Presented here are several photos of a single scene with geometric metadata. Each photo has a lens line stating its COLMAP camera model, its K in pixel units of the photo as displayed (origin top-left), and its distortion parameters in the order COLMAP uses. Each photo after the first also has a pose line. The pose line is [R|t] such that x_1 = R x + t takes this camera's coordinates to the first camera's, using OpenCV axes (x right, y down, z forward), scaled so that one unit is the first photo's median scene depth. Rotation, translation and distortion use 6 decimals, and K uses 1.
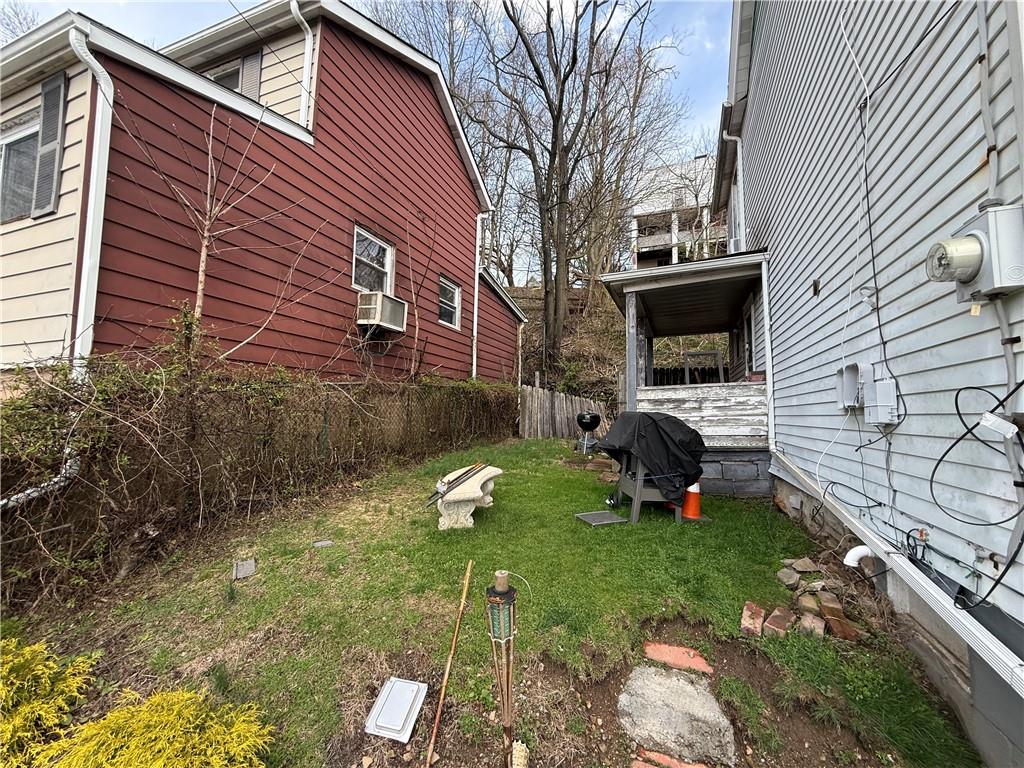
lens RADIAL K [[409.8, 0, 506.7], [0, 409.8, 381.8], [0, 0, 1]] dist [0.000785, 0.000028]
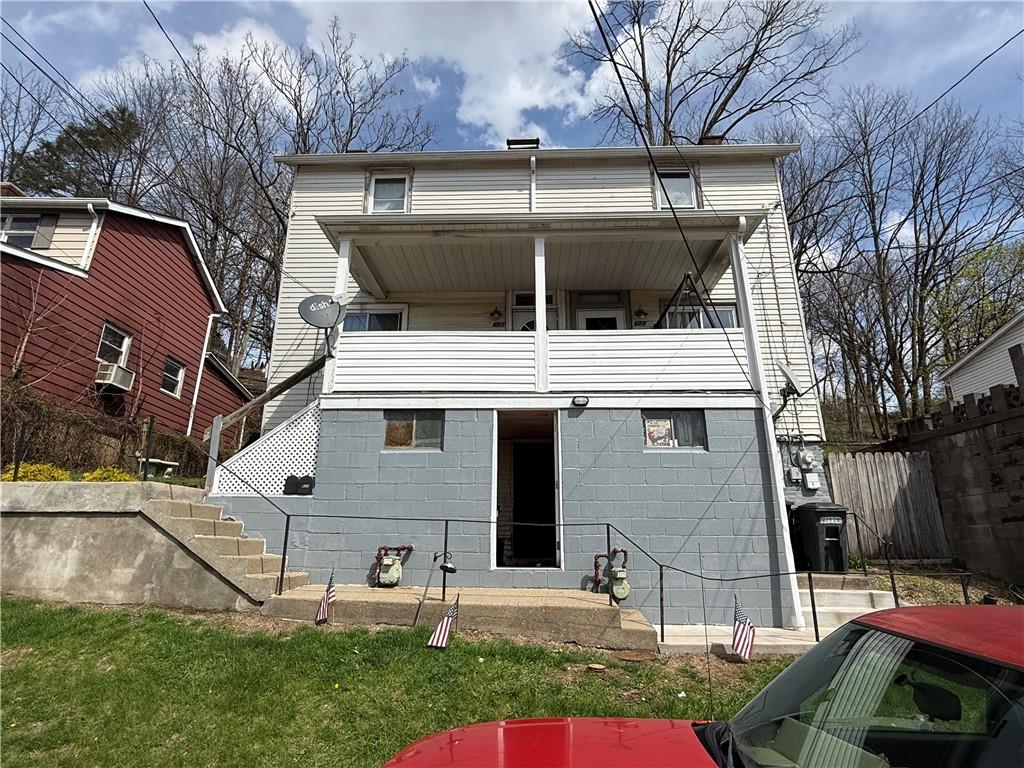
lens RADIAL K [[553.7, 0, 513.5], [0, 553.7, 383.5], [0, 0, 1]] dist [-0.004127, -0.001016]
pose [[0.932181, 0.101634, 0.347432, 0.388540], [-0.021754, 0.973771, -0.226490, 0.302315], [-0.361338, 0.203572, 0.909942, -1.477988]]
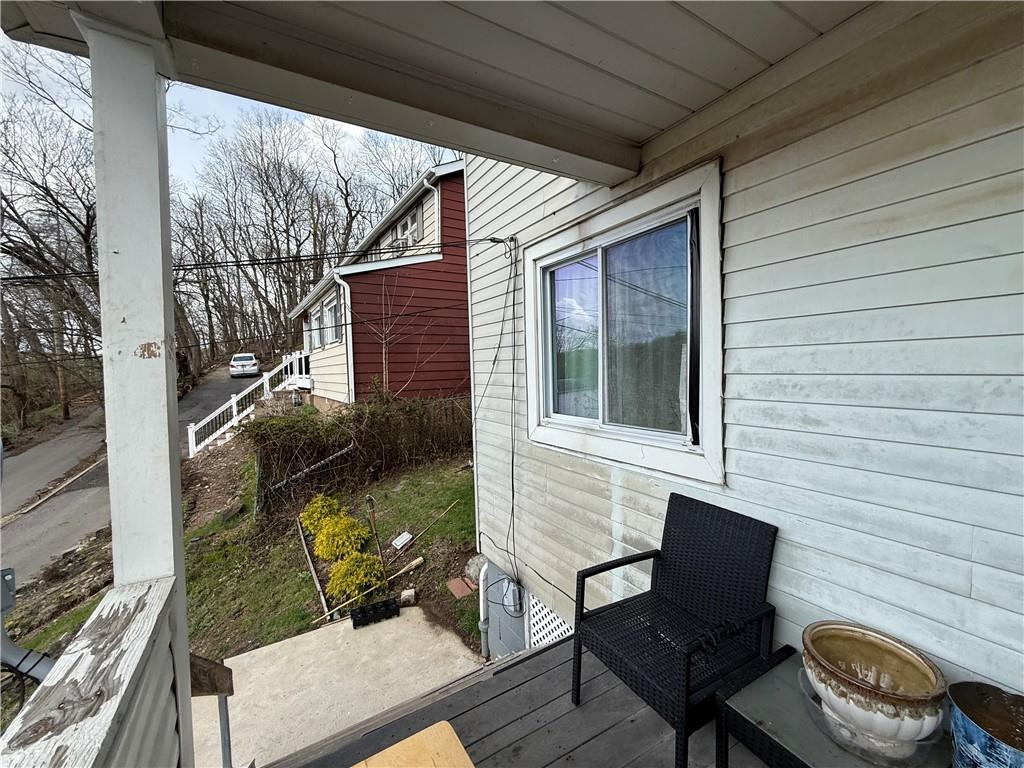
lens RADIAL K [[409.8, 0, 511.1], [0, 409.8, 387.3], [0, 0, 1]] dist [0.000785, 0.000028]
pose [[0.803826, -0.001471, -0.594863, 0.663144], [0.078836, 0.991440, 0.104077, -0.167768], [0.589617, -0.130557, 0.797061, -0.231453]]
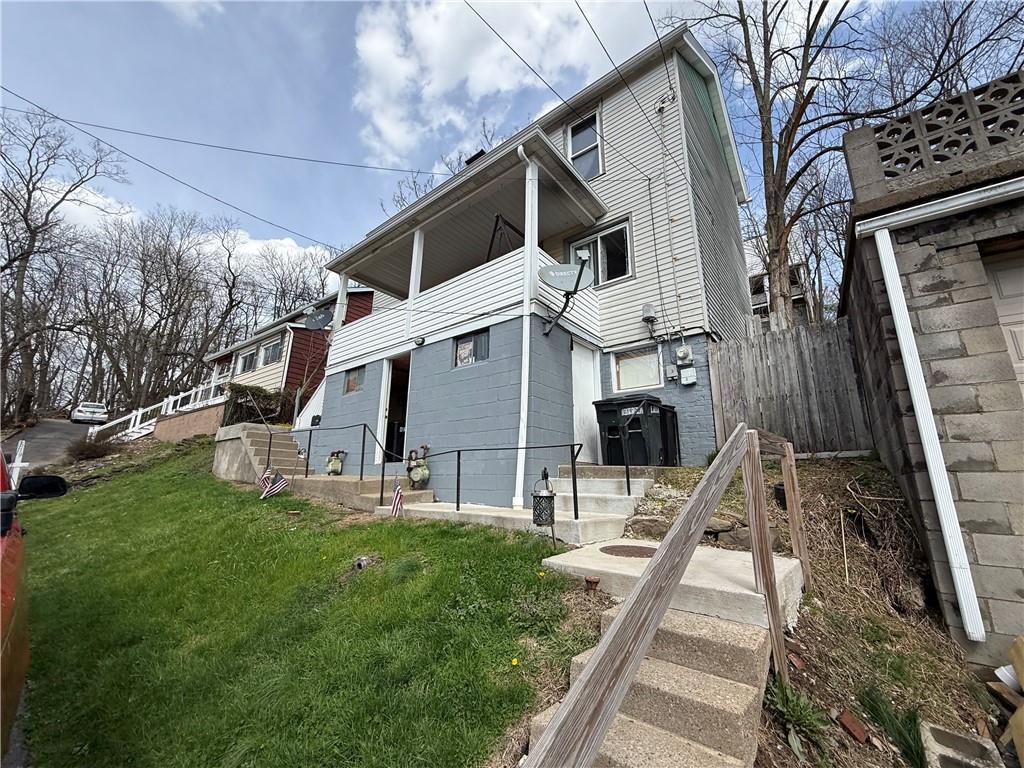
lens RADIAL K [[409.8, 0, 509.5], [0, 409.8, 385.0], [0, 0, 1]] dist [0.000785, 0.000028]
pose [[0.958498, -0.057898, -0.279157, 1.506116], [0.006915, 0.983595, -0.180257, 0.406388], [0.285014, 0.170846, 0.943175, -1.466163]]
